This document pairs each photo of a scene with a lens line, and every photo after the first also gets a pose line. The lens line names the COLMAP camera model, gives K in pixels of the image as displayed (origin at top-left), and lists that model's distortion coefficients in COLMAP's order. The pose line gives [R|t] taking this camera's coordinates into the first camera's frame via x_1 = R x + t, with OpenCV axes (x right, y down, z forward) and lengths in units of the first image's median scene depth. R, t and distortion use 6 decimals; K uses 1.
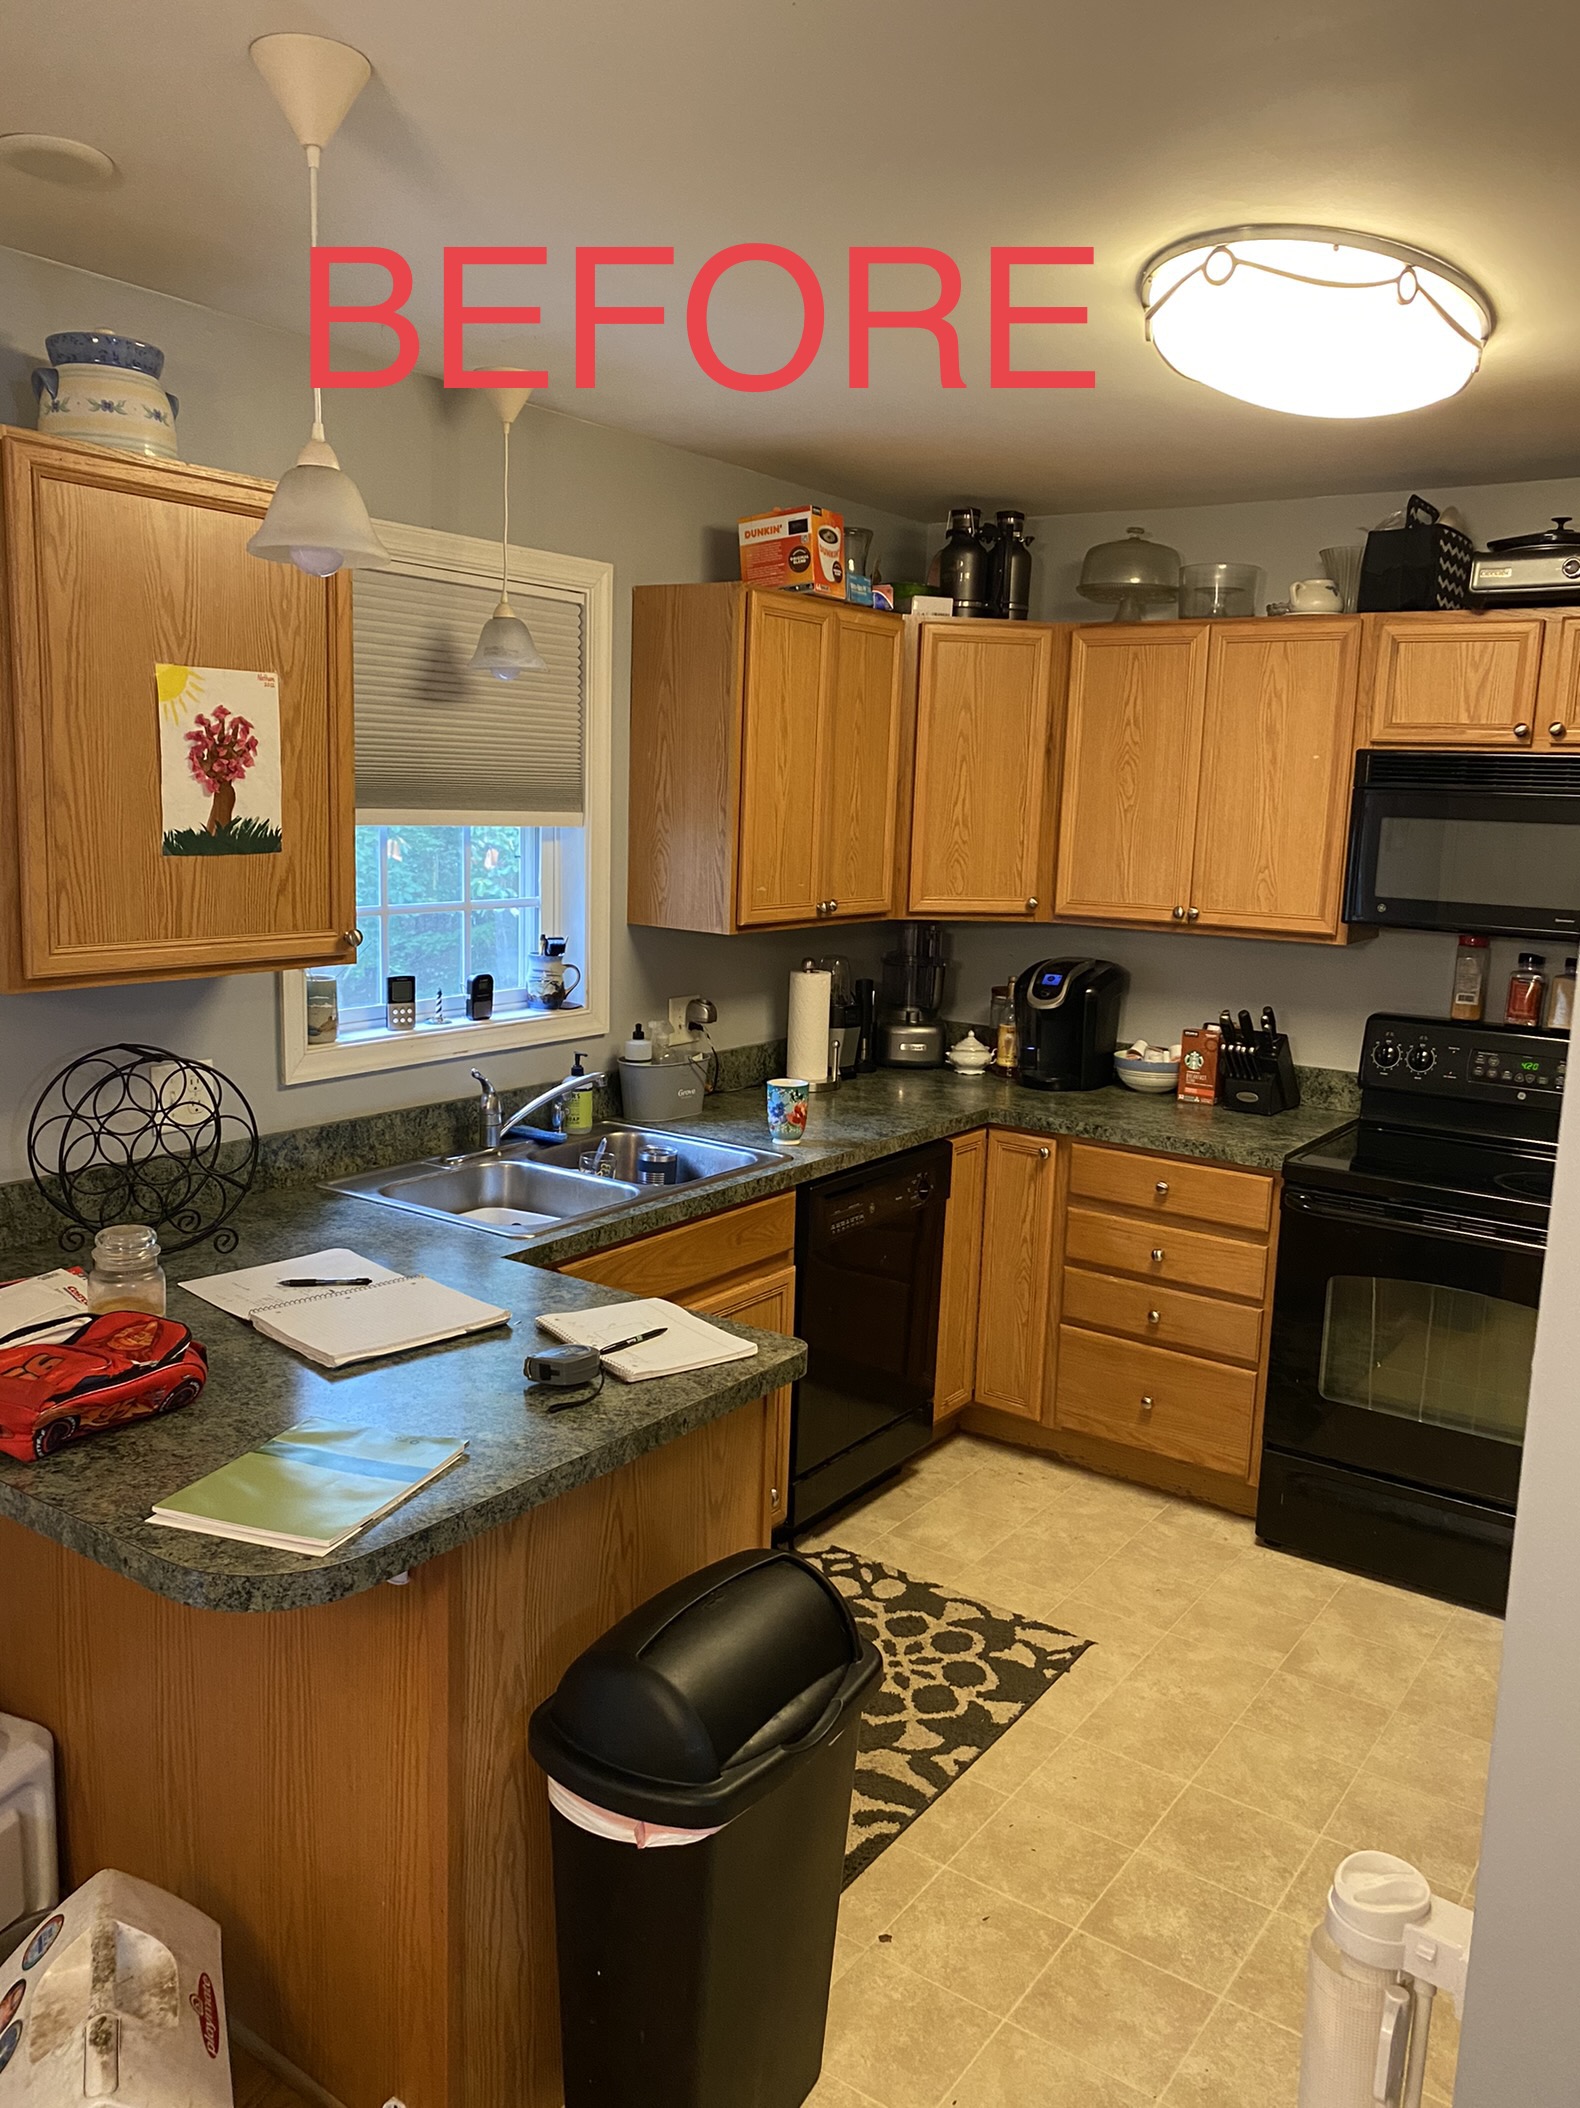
lens RADIAL K [[1593.5, 0, 791.0], [0, 1593.5, 1035.7], [0, 0, 1]] dist [0.066197, -0.133288]
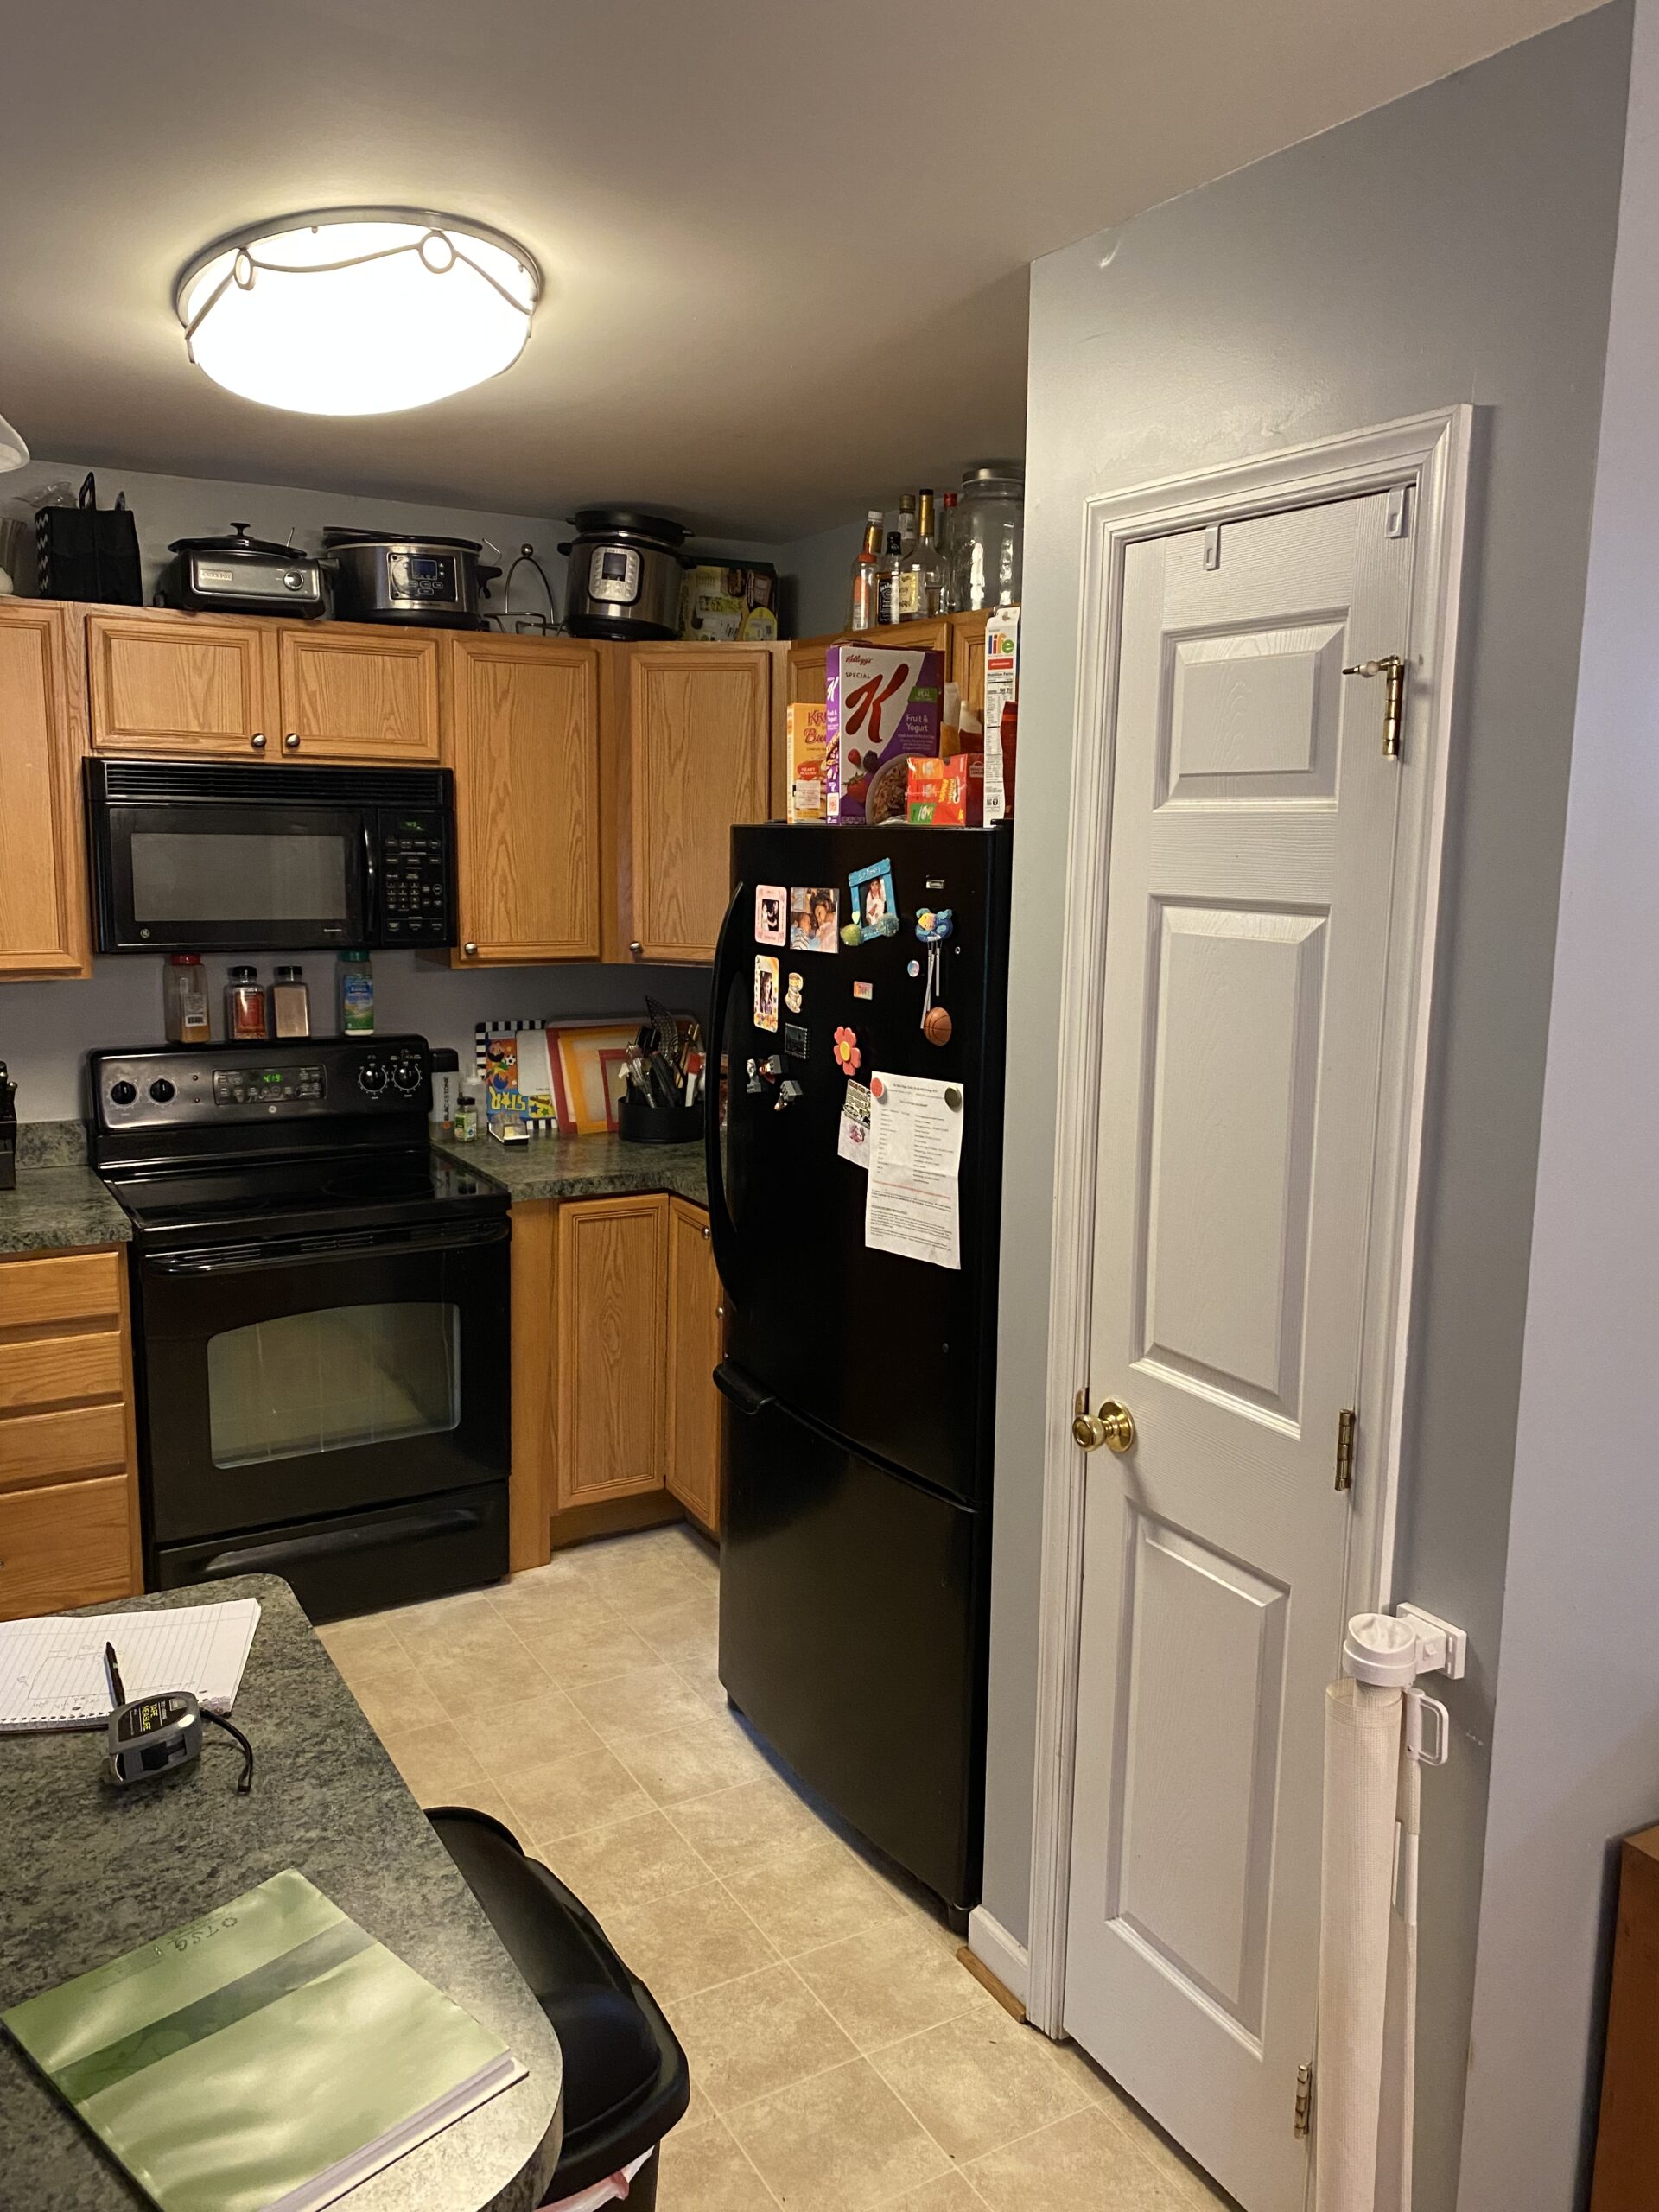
lens RADIAL K [[1672.1, 0, 830.5], [0, 1672.1, 1086.8], [0, 0, 1]] dist [0.066197, -0.133288]
pose [[0.409474, -0.168191, 0.896684, -0.332942], [0.134280, 0.983266, 0.123111, -0.057618], [-0.902386, 0.069996, 0.425207, 0.242894]]
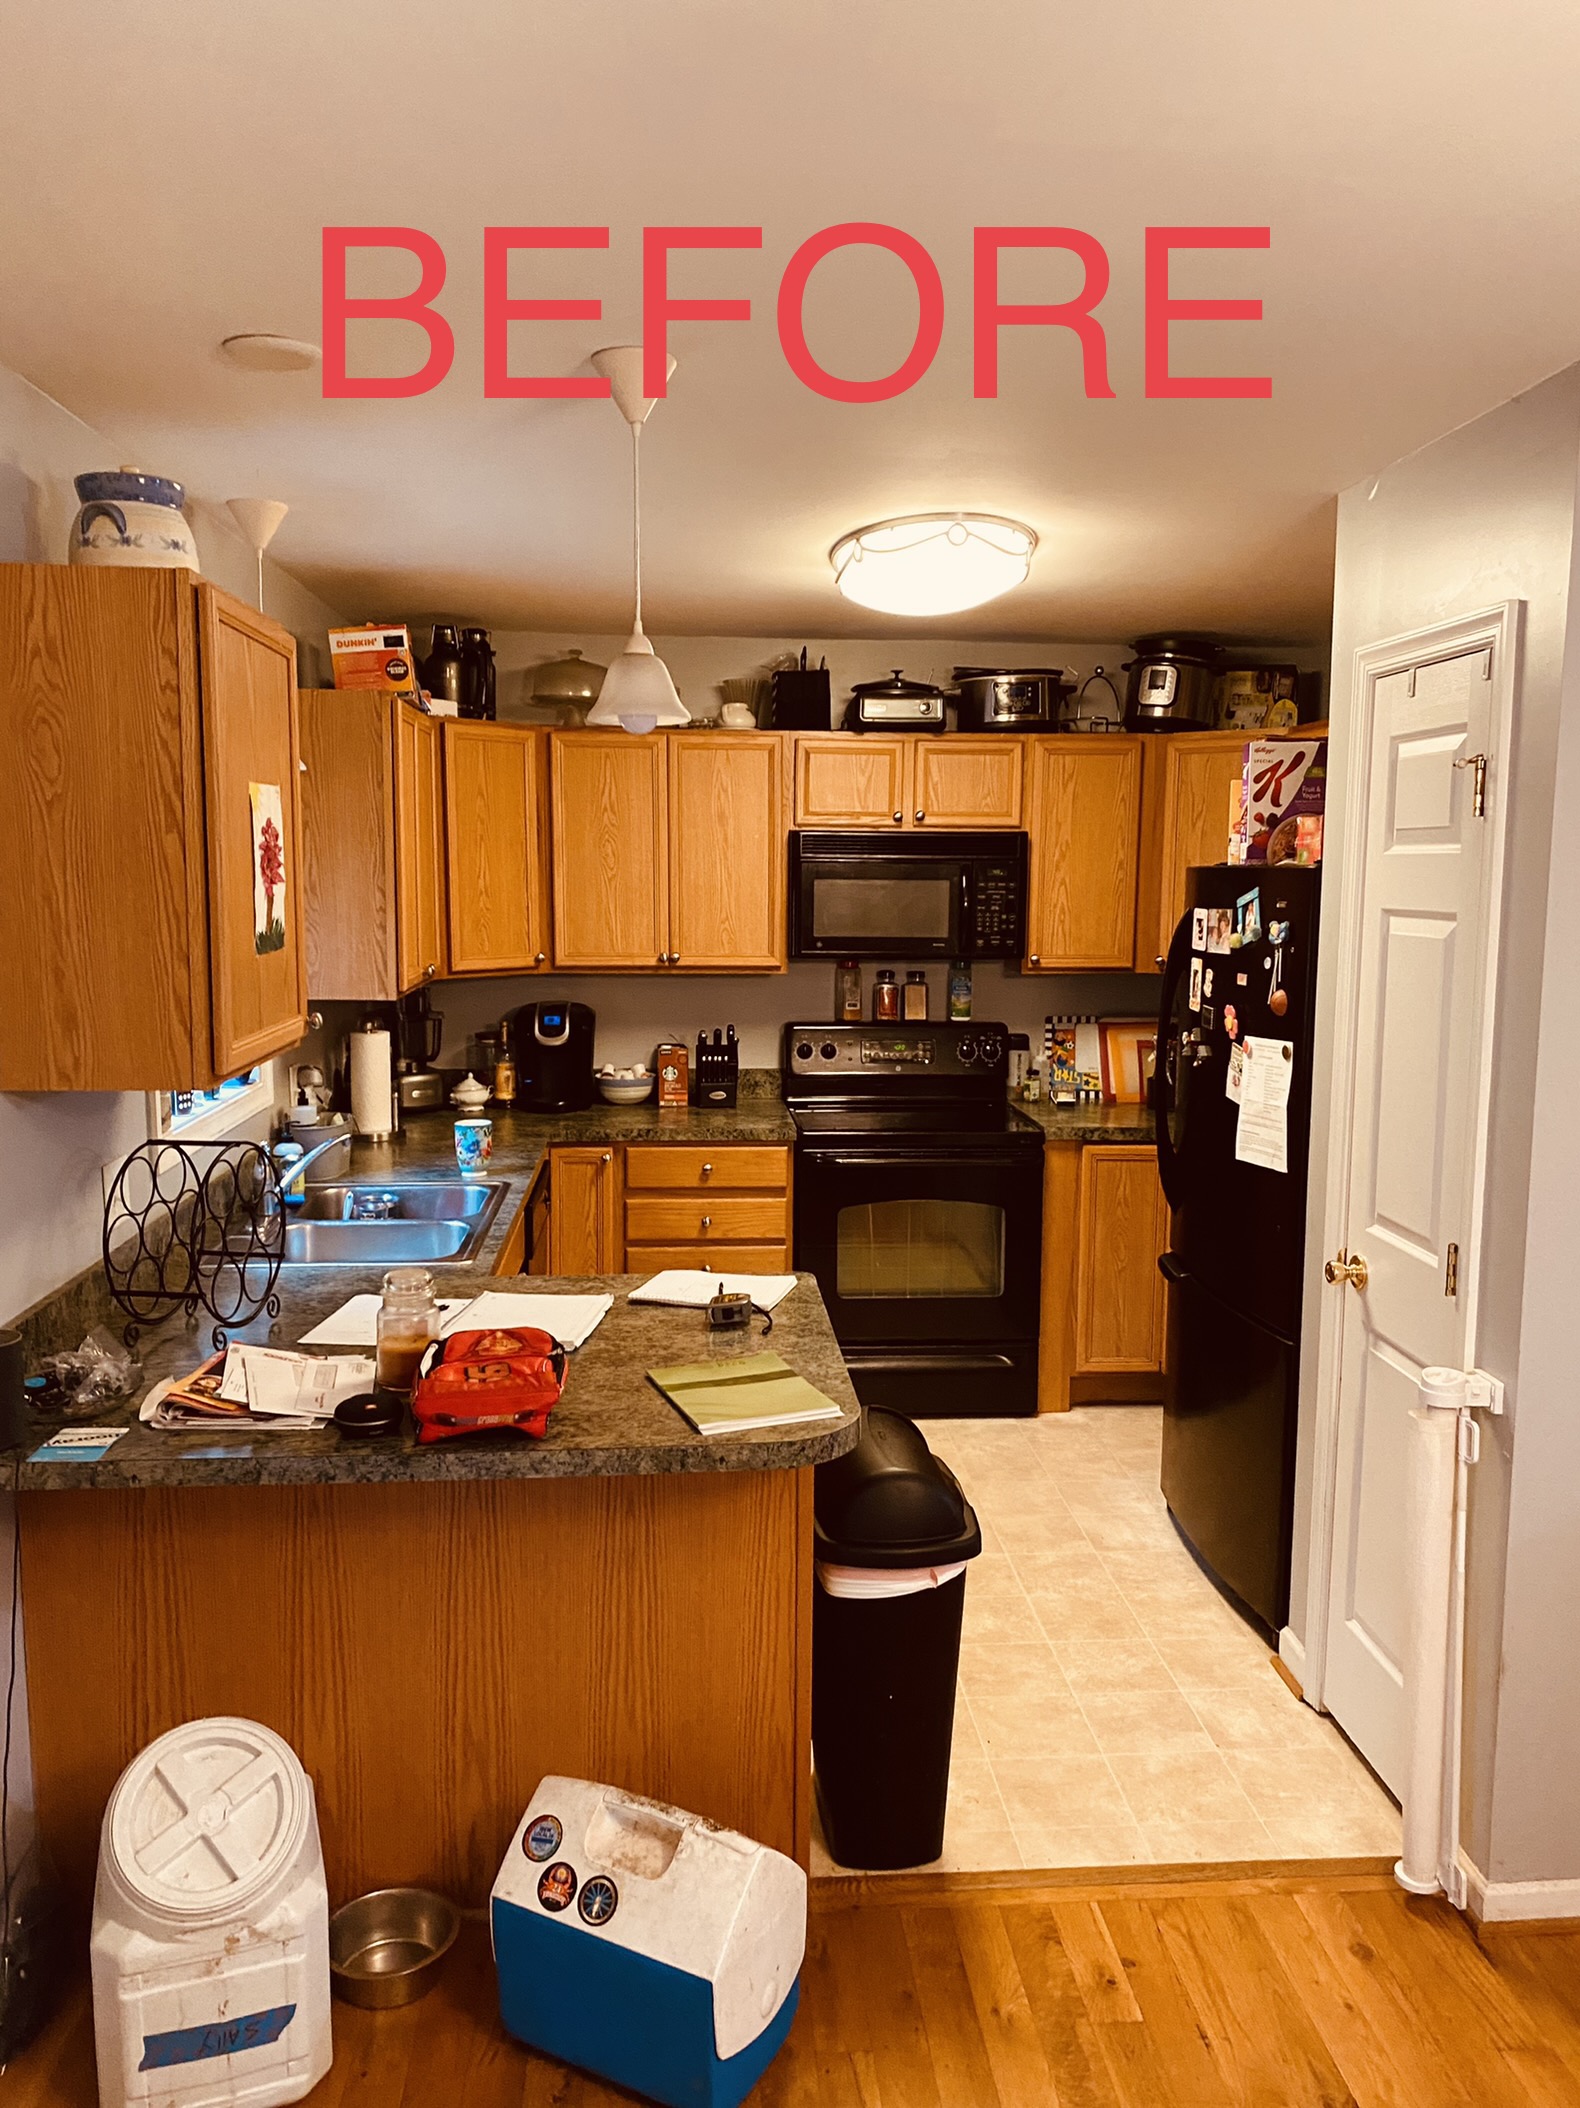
lens RADIAL K [[1584.4, 0, 790.4], [0, 1584.4, 1078.2], [0, 0, 1]] dist [0.072897, -0.273056]
pose [[0.770827, -0.112416, 0.627047, -0.509255], [0.115247, 0.992674, 0.036292, -0.016787], [-0.626533, 0.044291, 0.778135, -0.045642]]
